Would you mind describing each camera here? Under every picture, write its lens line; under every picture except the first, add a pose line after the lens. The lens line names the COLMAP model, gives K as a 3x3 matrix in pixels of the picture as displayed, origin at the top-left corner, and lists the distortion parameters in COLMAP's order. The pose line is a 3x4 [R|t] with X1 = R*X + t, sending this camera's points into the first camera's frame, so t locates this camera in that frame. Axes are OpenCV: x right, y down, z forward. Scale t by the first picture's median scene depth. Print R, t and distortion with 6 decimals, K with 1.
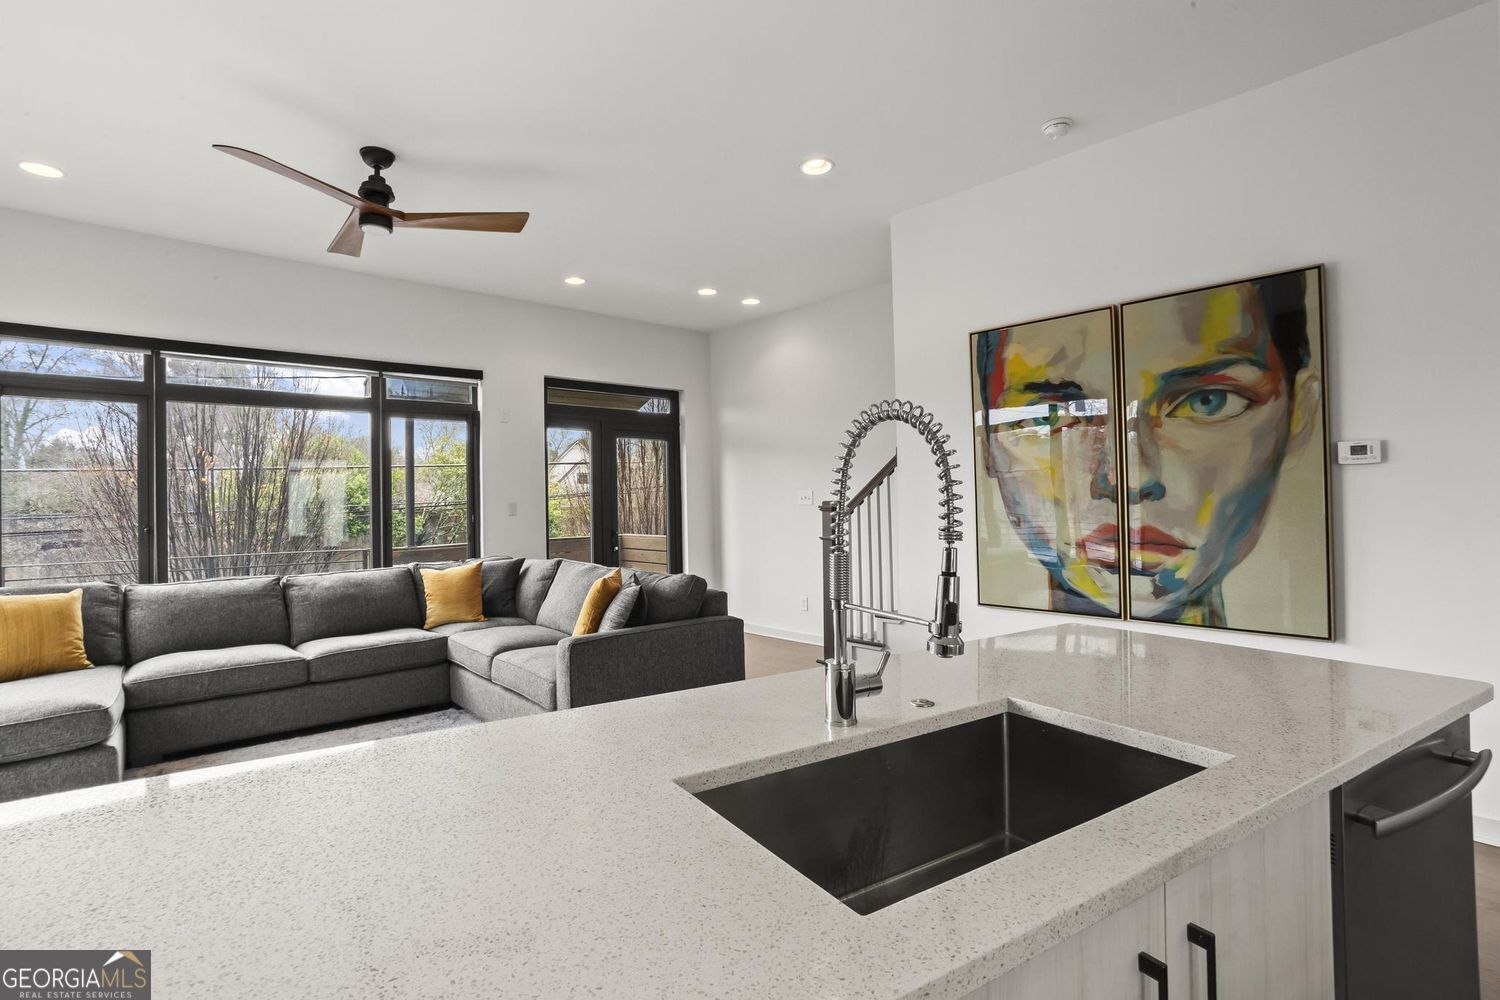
lens RADIAL K [[724.9, 0, 737.1], [0, 724.9, 496.7], [0, 0, 1]] dist [-0.036944, 0.020249]
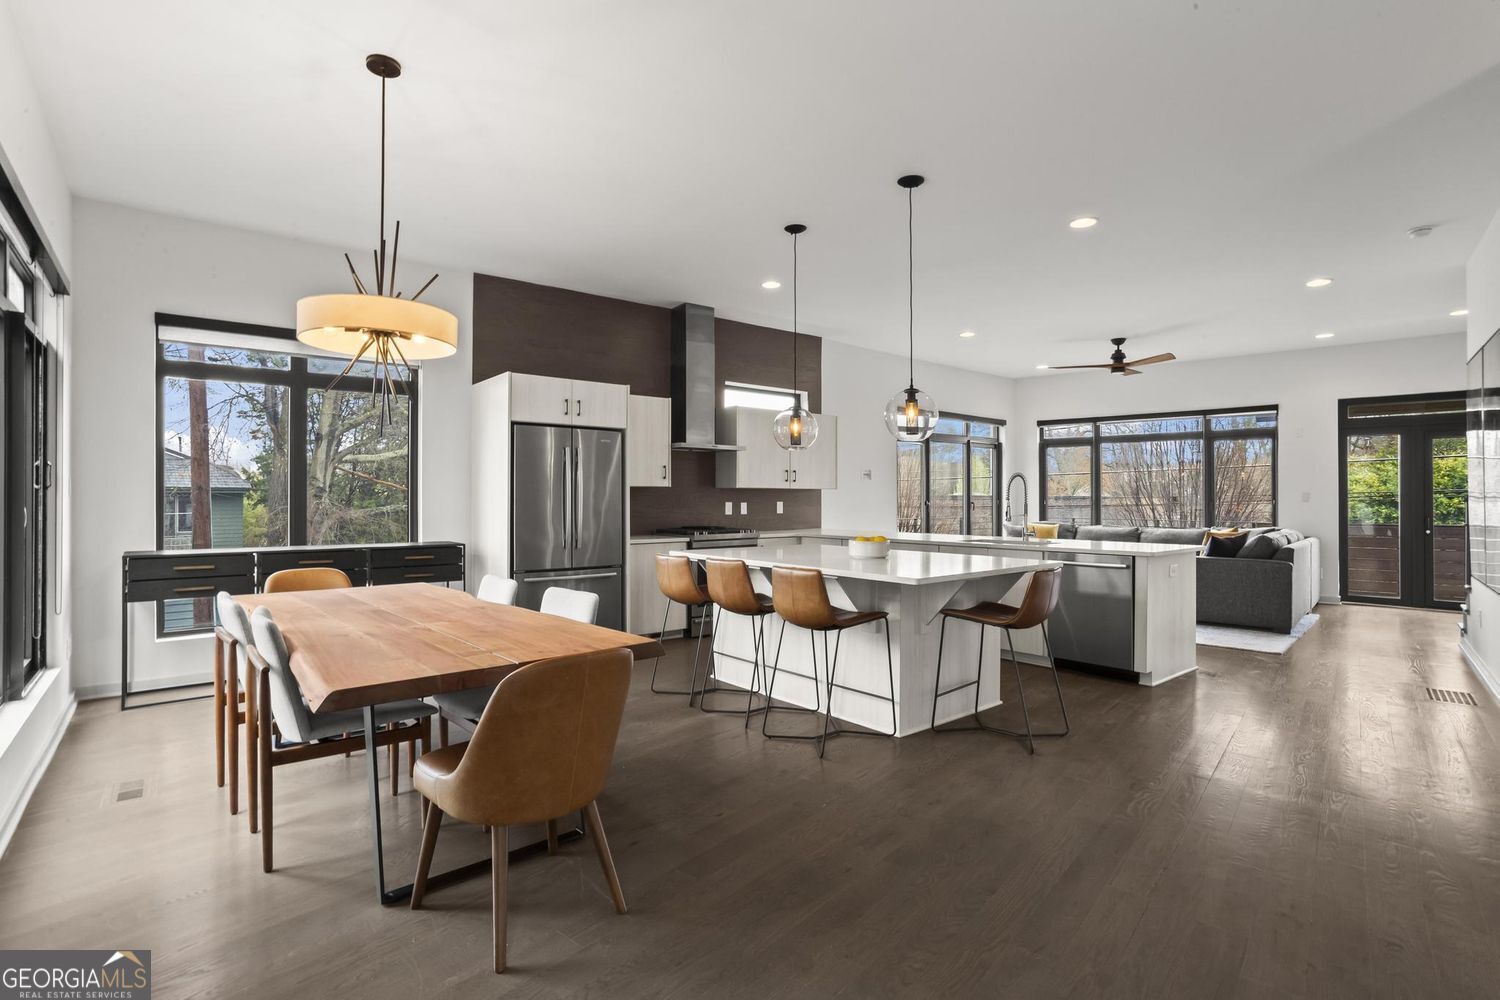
lens RADIAL K [[724.9, 0, 741.5], [0, 724.9, 488.1], [0, 0, 1]] dist [-0.036944, 0.020249]
pose [[0.128161, 0.008562, -0.991716, 1.390146], [-0.000536, 0.999963, 0.008564, -0.019538], [0.991753, -0.000566, 0.128161, -0.421552]]
